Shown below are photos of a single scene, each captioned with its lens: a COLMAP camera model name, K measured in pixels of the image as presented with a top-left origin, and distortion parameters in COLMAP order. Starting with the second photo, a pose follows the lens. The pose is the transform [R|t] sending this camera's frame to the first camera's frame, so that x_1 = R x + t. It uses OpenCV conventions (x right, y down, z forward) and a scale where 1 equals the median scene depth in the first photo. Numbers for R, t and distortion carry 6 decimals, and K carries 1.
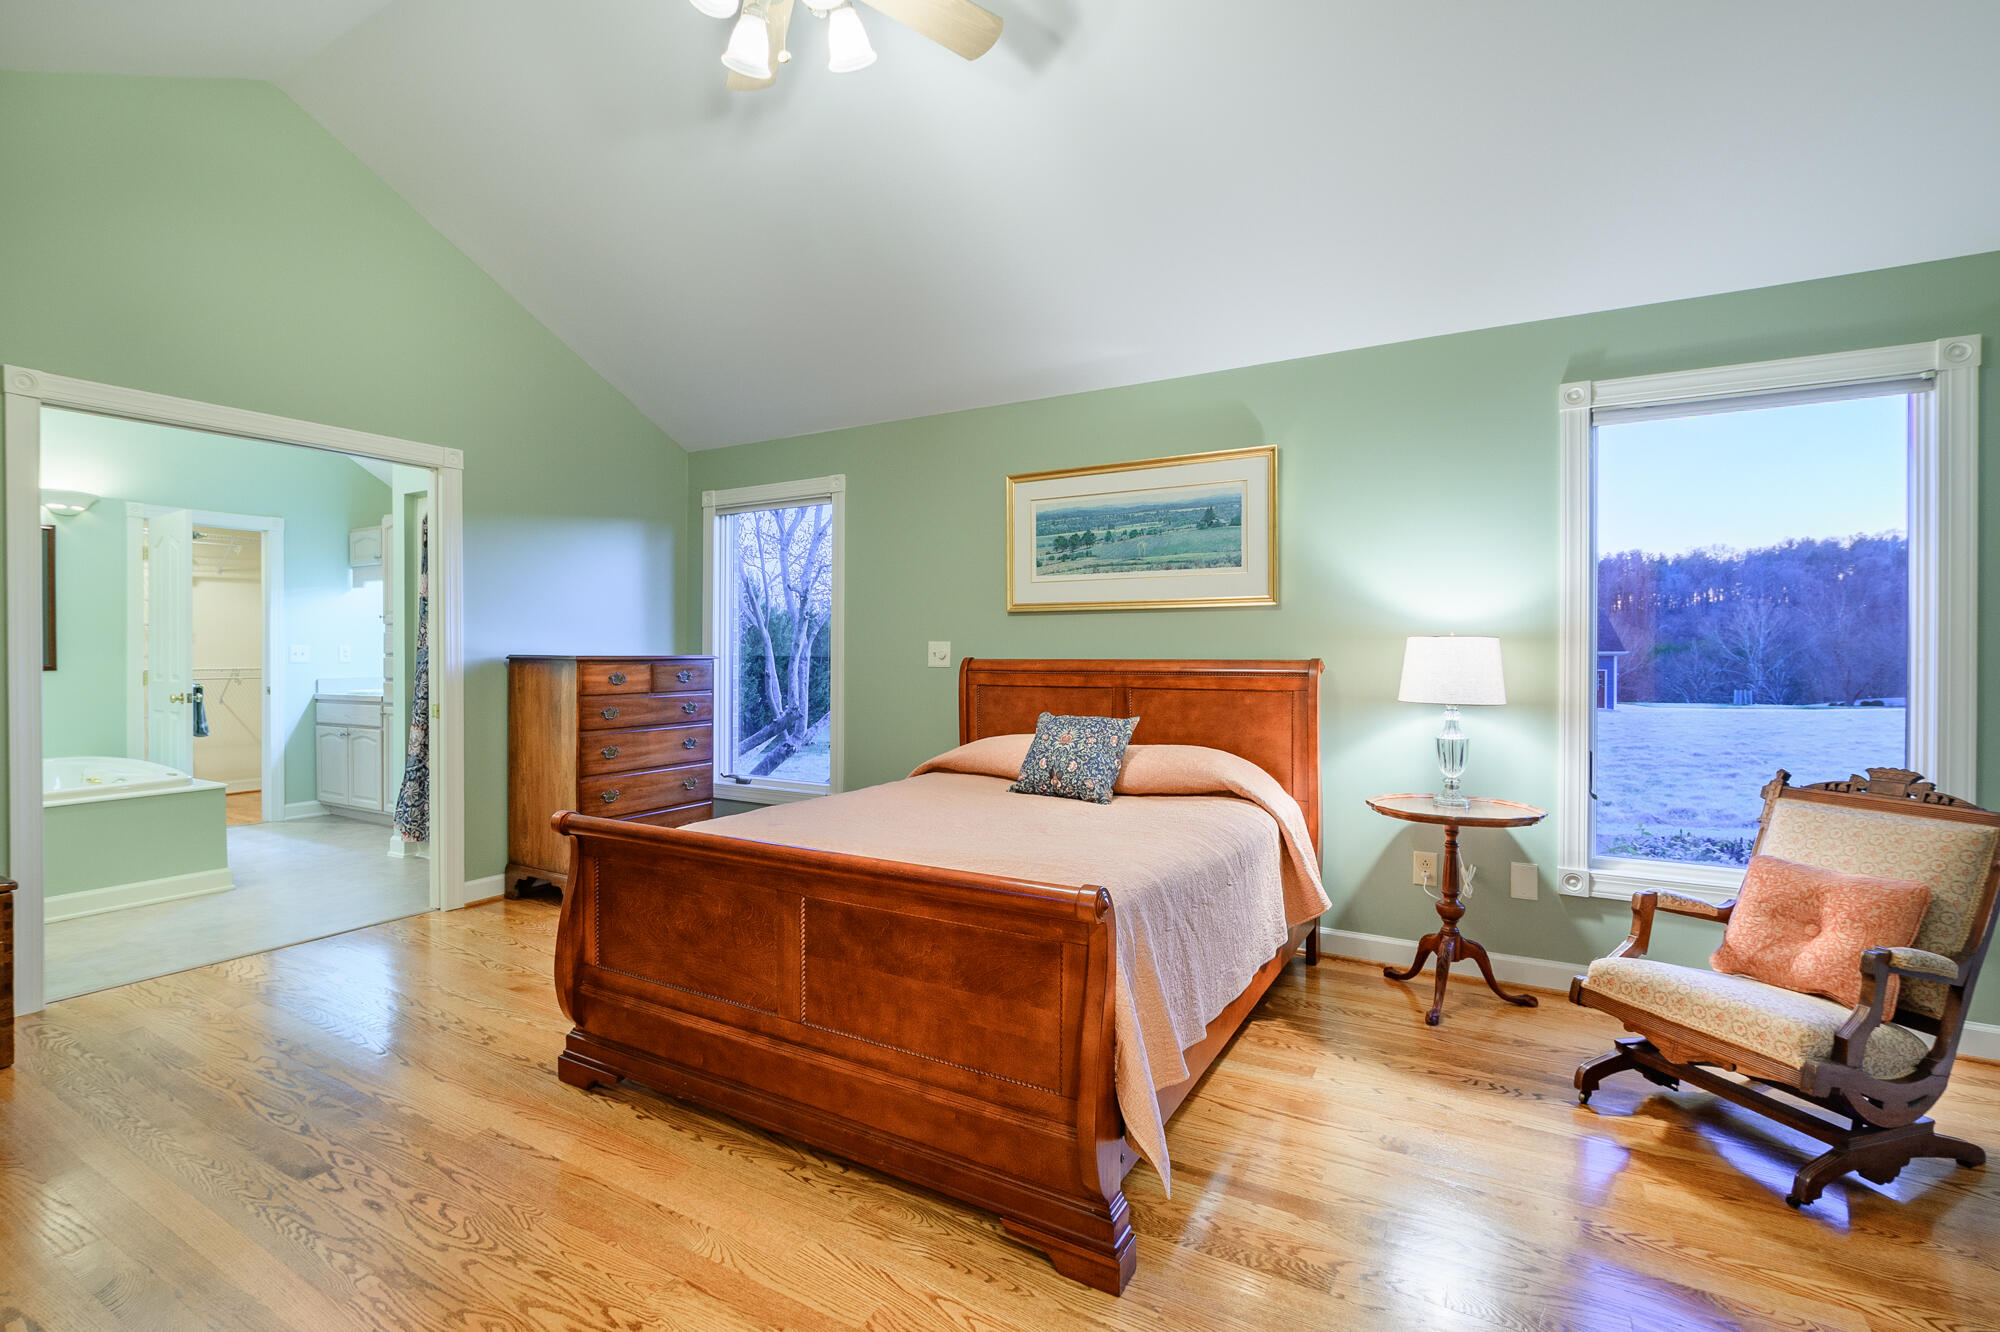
lens RADIAL K [[916.9, 0, 954.7], [0, 916.9, 658.1], [0, 0, 1]] dist [-0.014419, 0.001617]
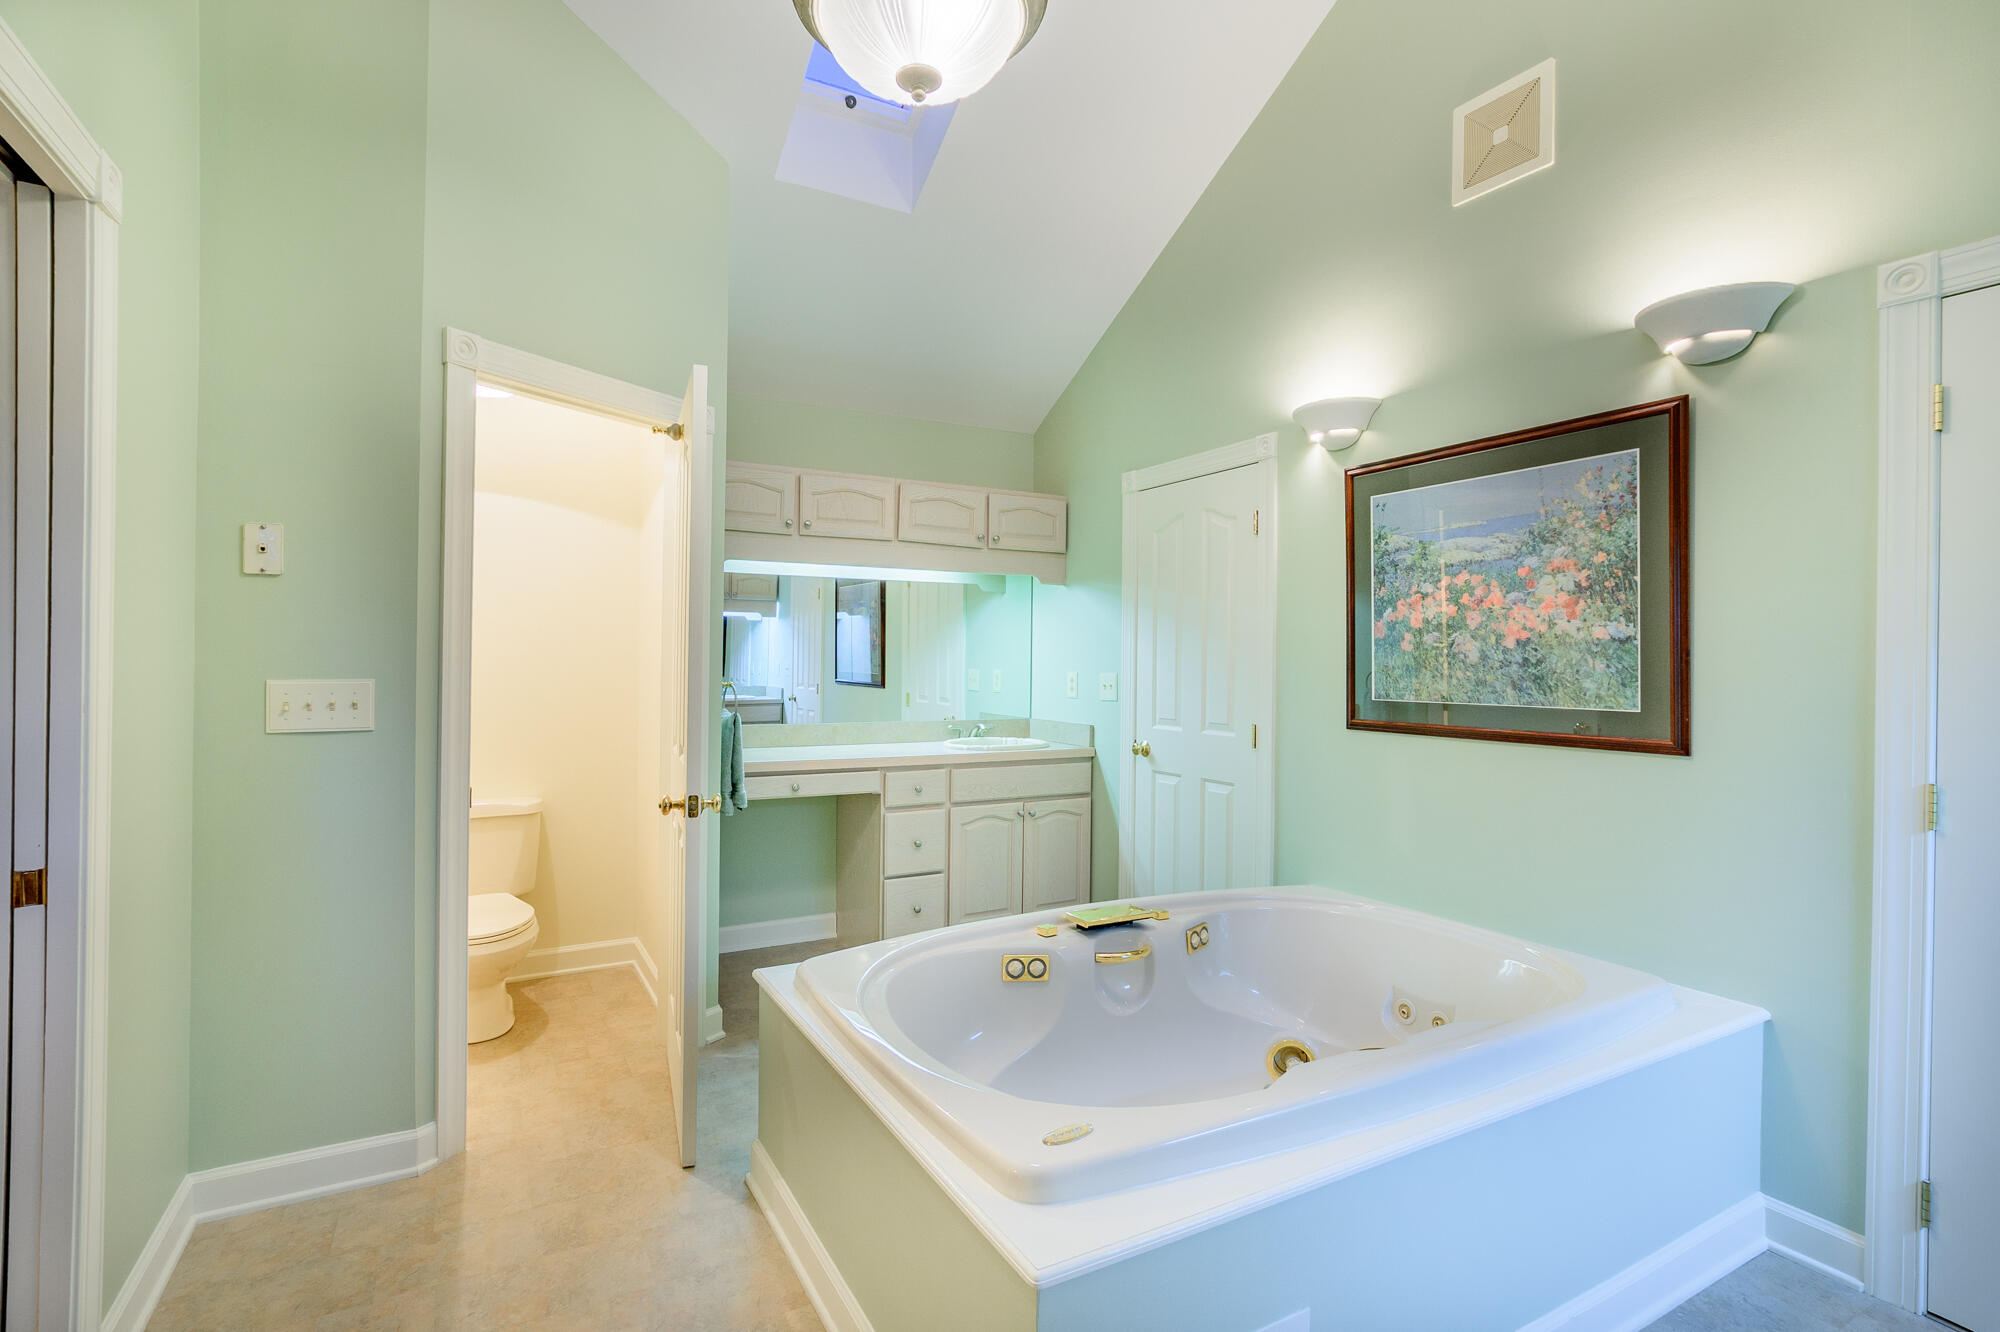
lens RADIAL K [[916.9, 0, 954.7], [0, 916.9, 658.1], [0, 0, 1]] dist [-0.014419, 0.001617]
pose [[-0.519865, -0.004345, -0.854237, -0.609360], [-0.012609, 0.999917, 0.002588, -0.034289], [0.854155, 0.012116, -0.519877, 1.176105]]
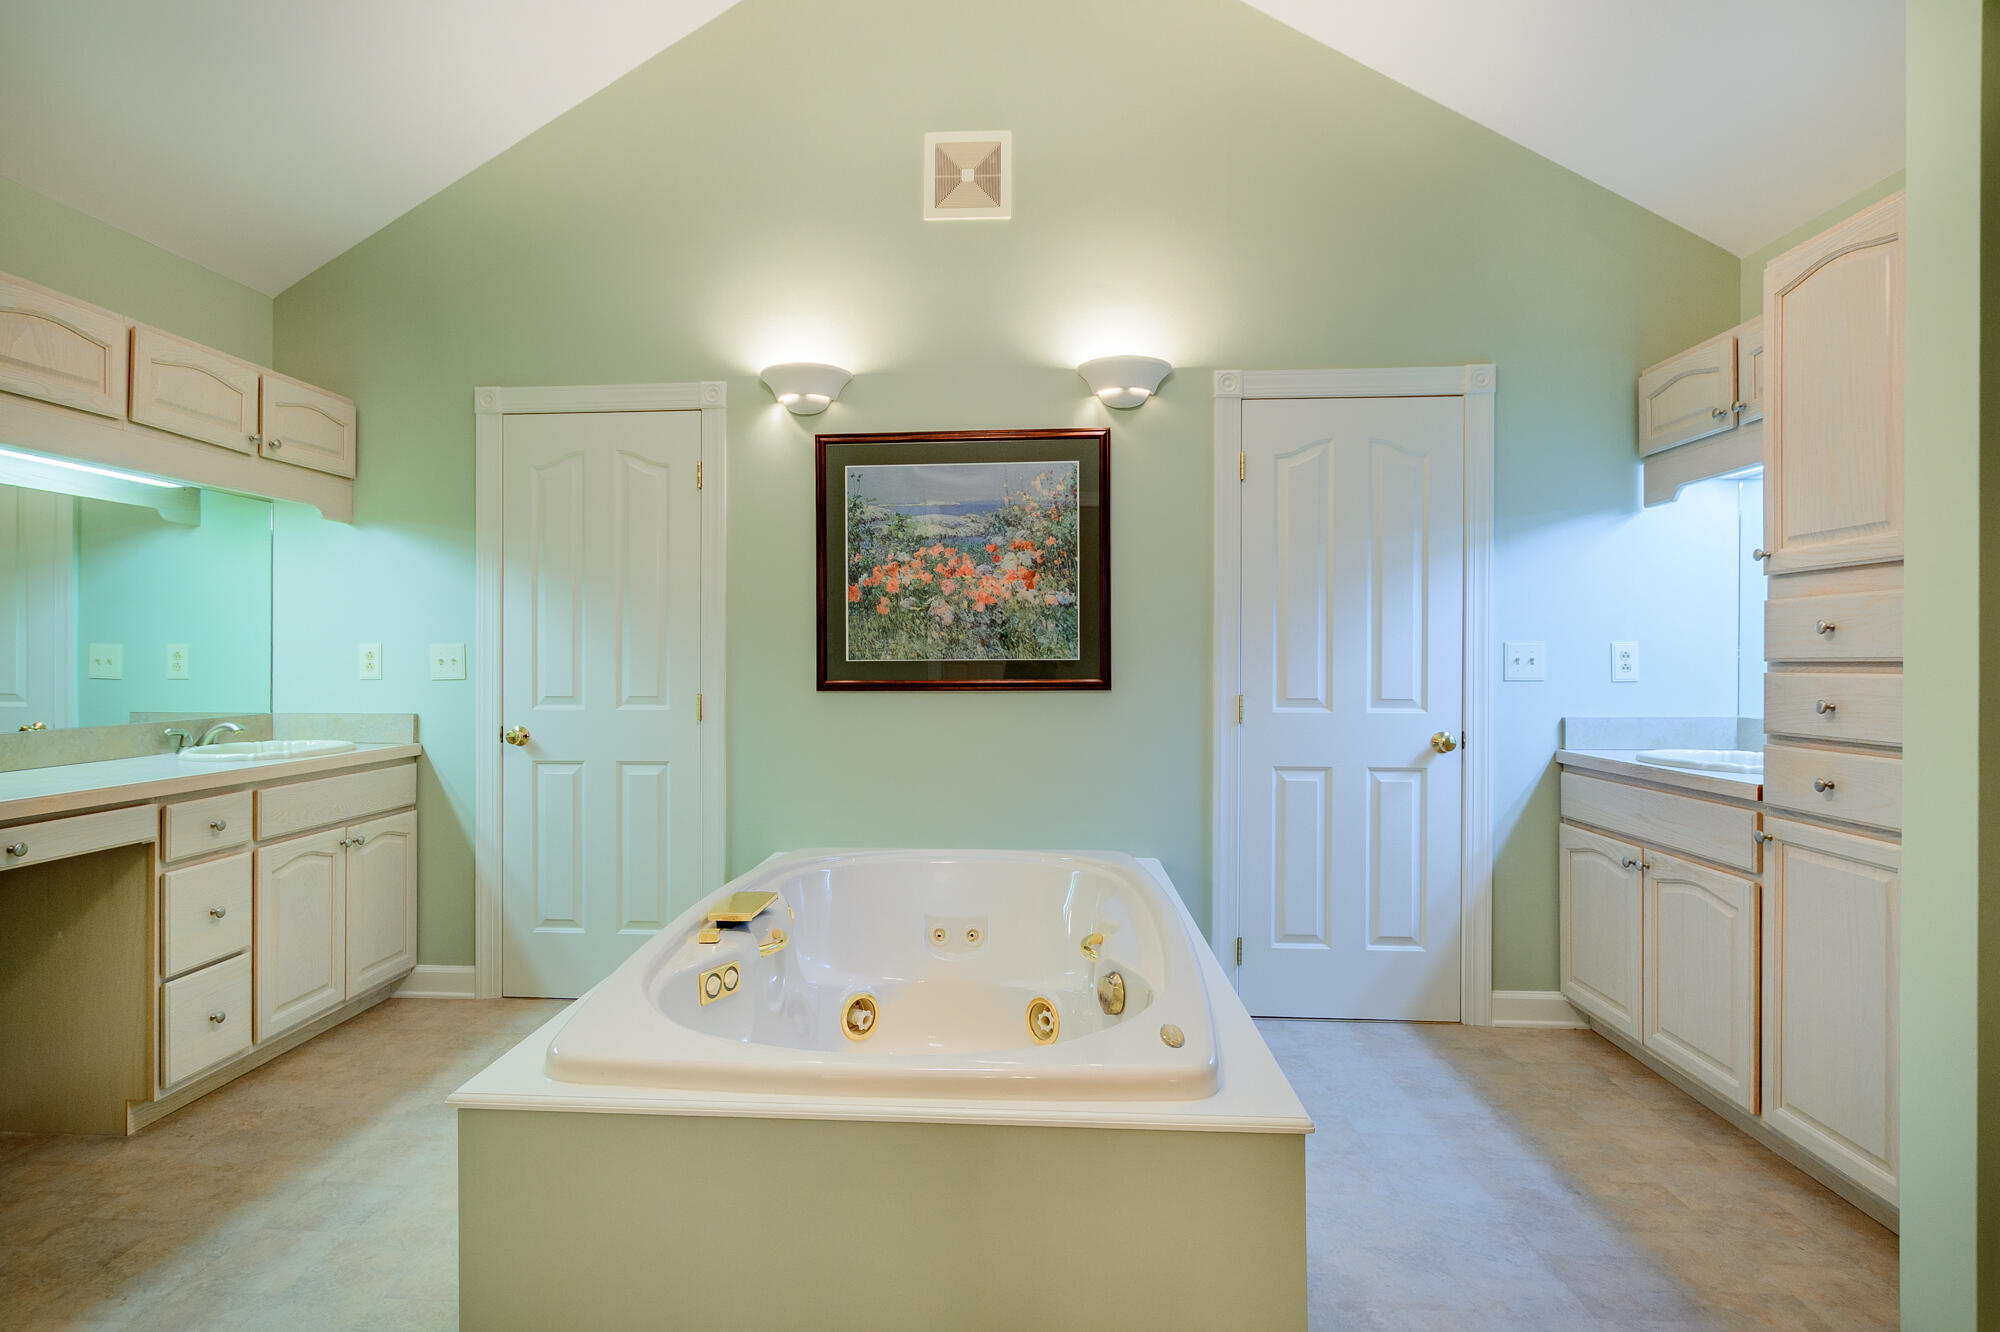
lens RADIAL K [[1046.4, 0, 933.6], [0, 1046.4, 653.2], [0, 0, 1]] dist [-0.006329, 0.000387]
pose [[0.434953, -0.001510, -0.900452, -0.589348], [-0.004406, 0.999983, -0.003805, -0.008191], [0.900443, 0.005622, 0.434939, 0.790129]]
